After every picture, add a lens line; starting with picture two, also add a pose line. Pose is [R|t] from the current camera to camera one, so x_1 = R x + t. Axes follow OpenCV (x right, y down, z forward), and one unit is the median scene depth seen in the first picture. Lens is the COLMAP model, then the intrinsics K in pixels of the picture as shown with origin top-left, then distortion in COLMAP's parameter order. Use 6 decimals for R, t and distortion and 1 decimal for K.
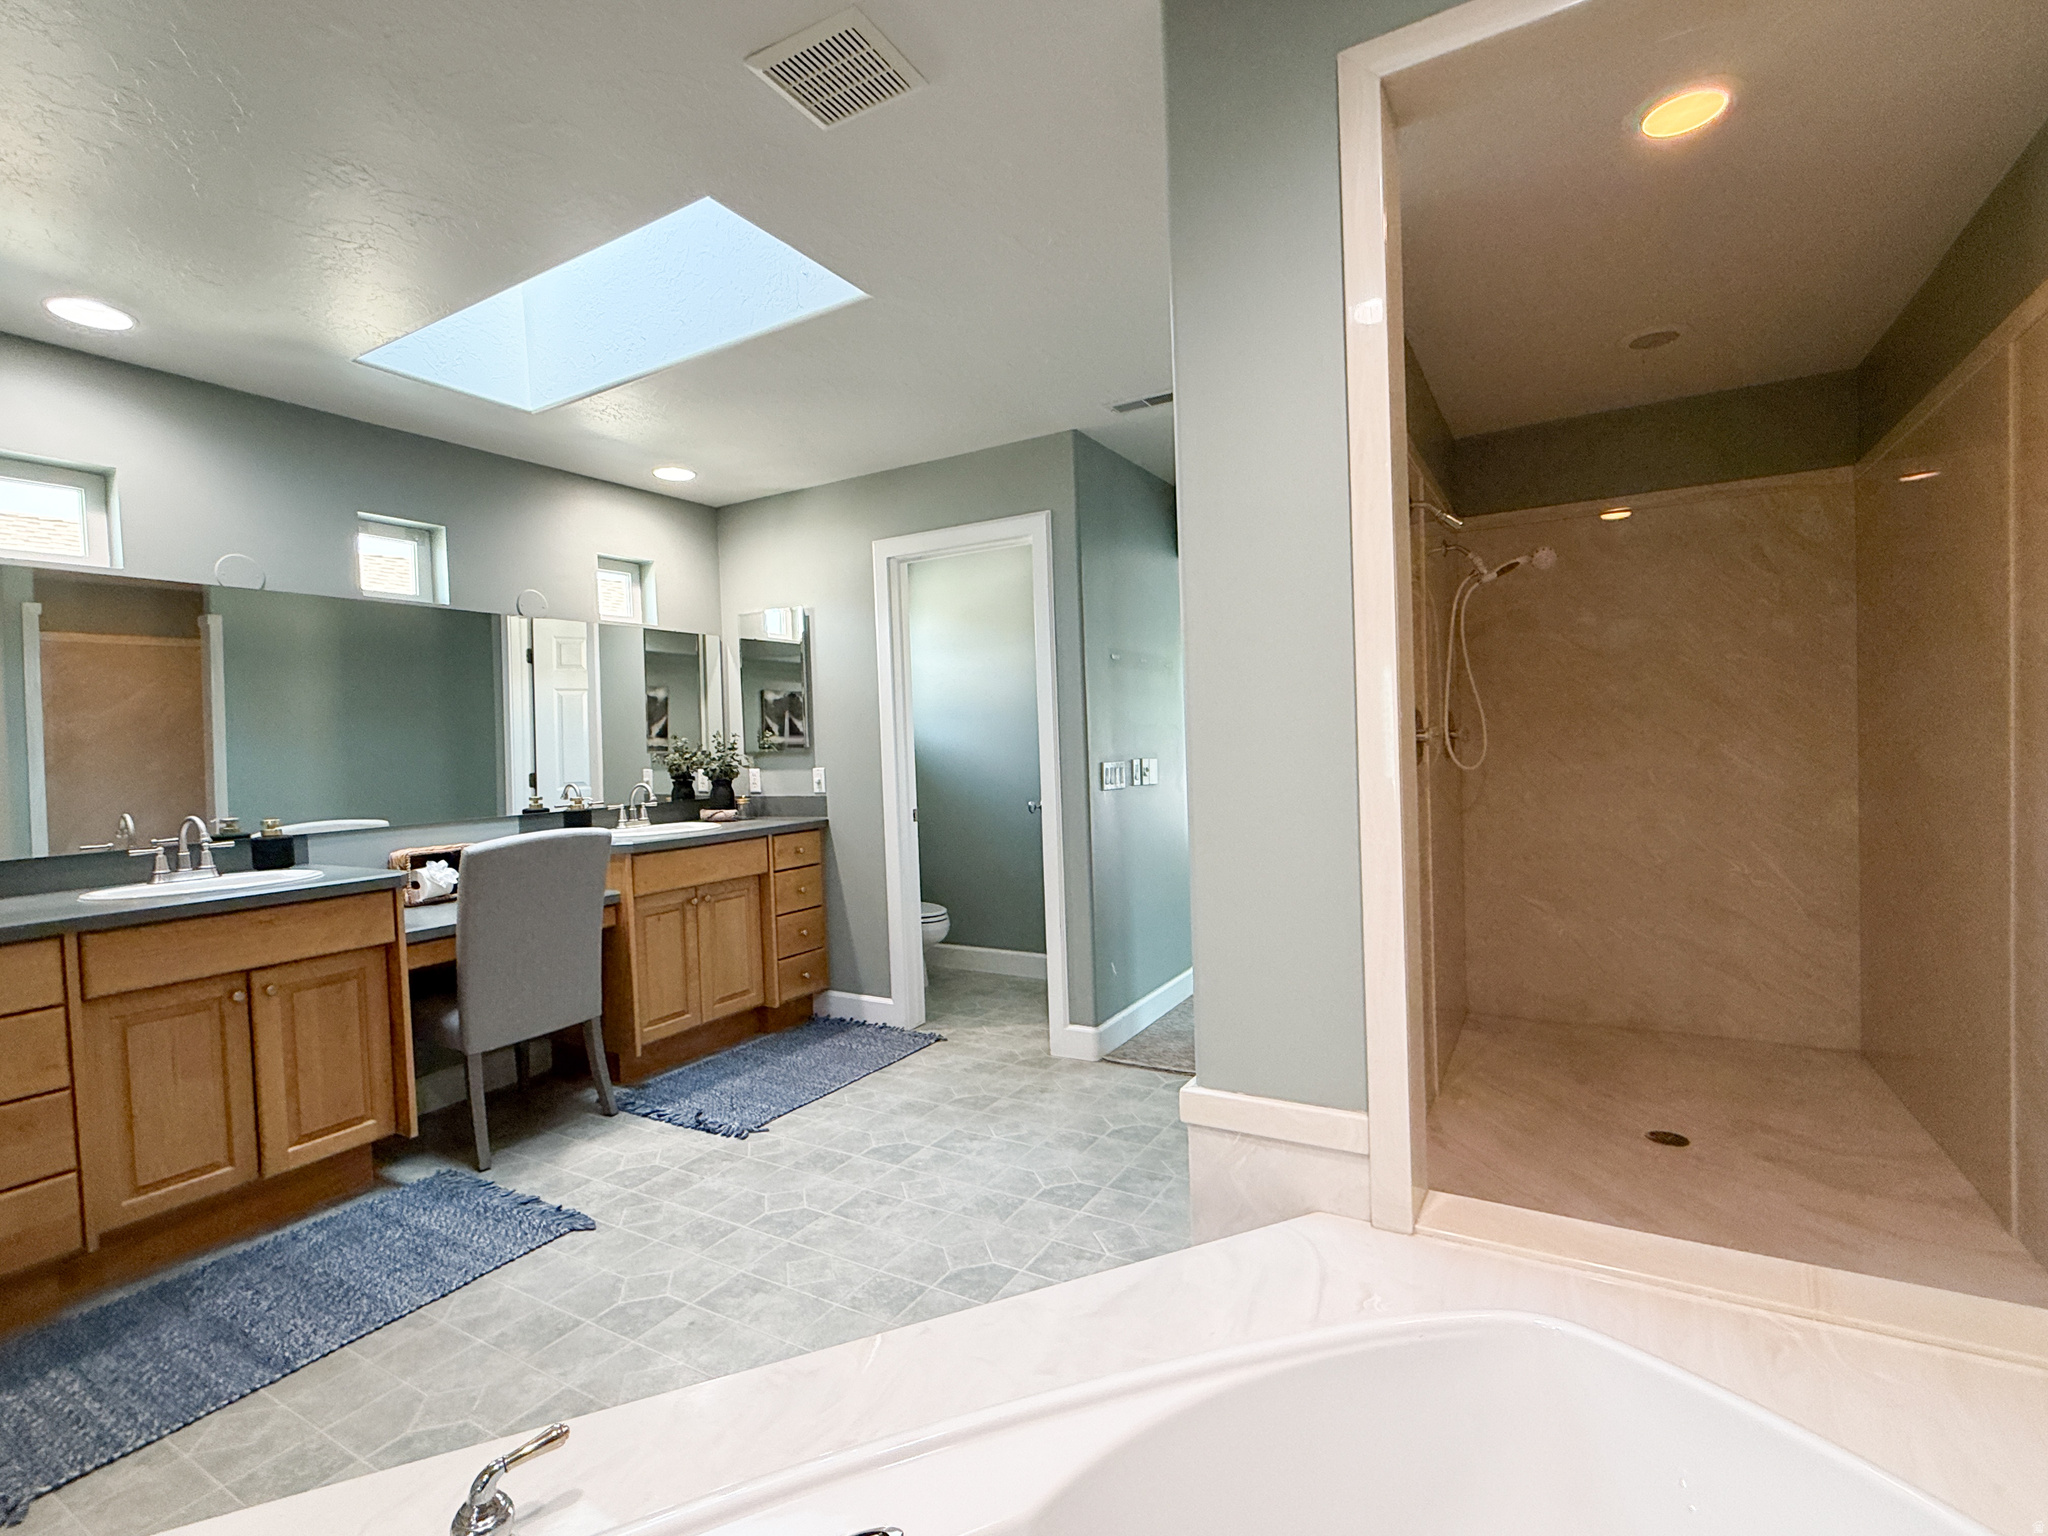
lens RADIAL K [[947.5, 0, 1019.2], [0, 947.5, 769.9], [0, 0, 1]] dist [0.001804, -0.001016]
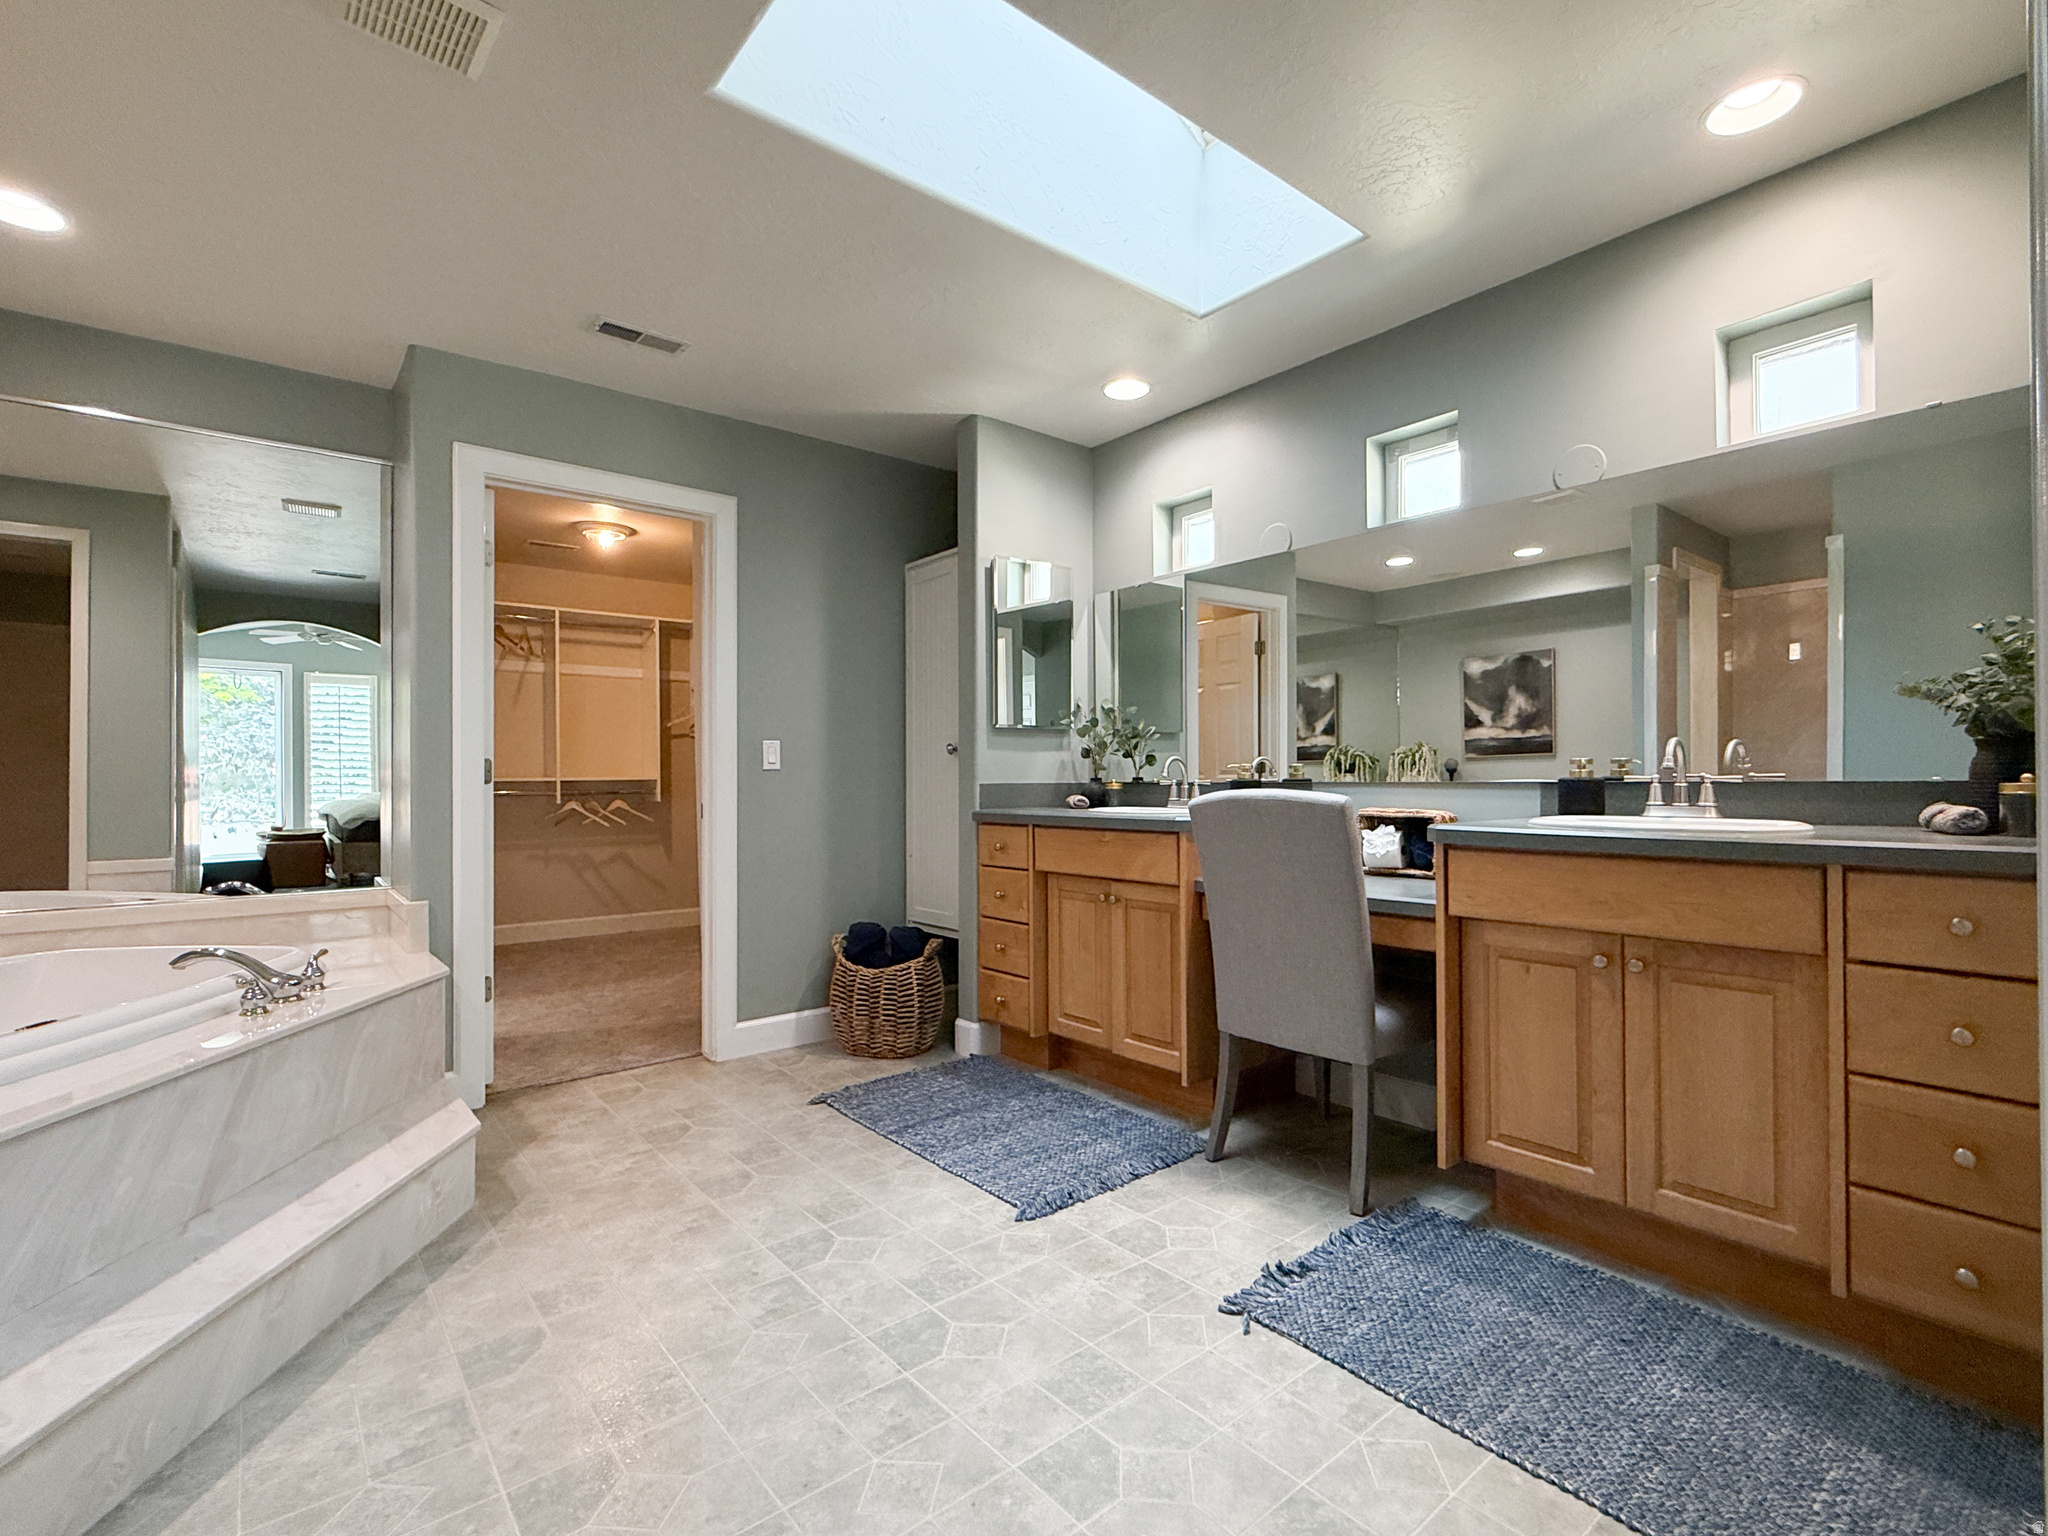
lens RADIAL K [[947.5, 0, 1019.3], [0, 947.5, 771.5], [0, 0, 1]] dist [0.001804, -0.001016]
pose [[-0.343695, 0.035186, -0.938422, 0.341539], [-0.004652, 0.999222, 0.039170, 0.020196], [0.939070, 0.017828, -0.343263, 1.174353]]
